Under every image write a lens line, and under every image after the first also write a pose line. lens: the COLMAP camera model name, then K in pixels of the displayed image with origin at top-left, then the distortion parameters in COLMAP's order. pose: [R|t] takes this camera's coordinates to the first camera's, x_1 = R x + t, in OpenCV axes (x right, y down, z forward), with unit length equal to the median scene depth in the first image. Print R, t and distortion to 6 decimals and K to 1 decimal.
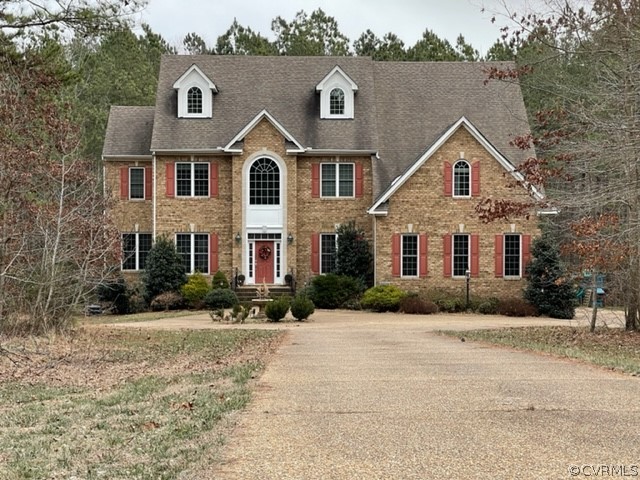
lens RADIAL K [[1177.7, 0, 323.8], [0, 1177.7, 243.8], [0, 0, 1]] dist [0.128401, 0.000000]
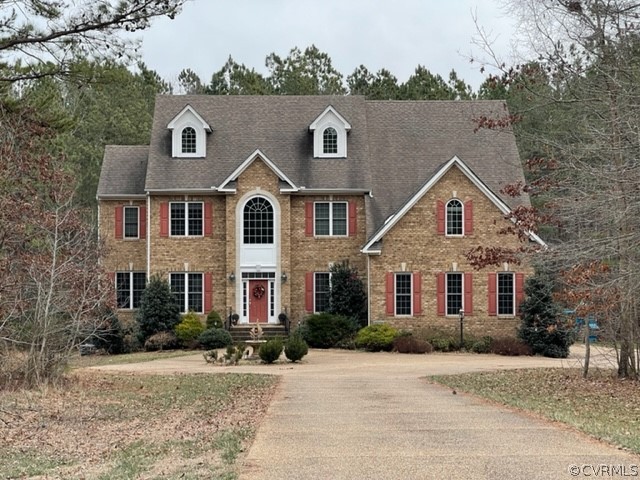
lens RADIAL K [[1177.7, 0, 318.5], [0, 1177.7, 235.3], [0, 0, 1]] dist [0.128401, 0.000000]
pose [[0.999991, -0.004208, -0.000383, 0.001378], [0.004193, 0.999468, -0.032334, -0.007808], [0.000519, 0.032332, 0.999477, -0.002860]]
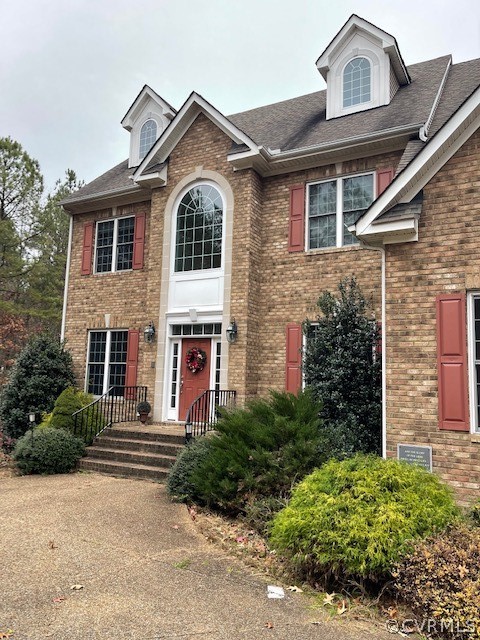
lens RADIAL K [[478.7, 0, 241.1], [0, 478.7, 322.7], [0, 0, 1]] dist [0.068465, -0.093039]
pose [[0.860488, -0.036864, -0.508136, 0.076077], [-0.036311, 0.990405, -0.133341, 0.018391], [0.508176, 0.133189, 0.850893, 0.828942]]
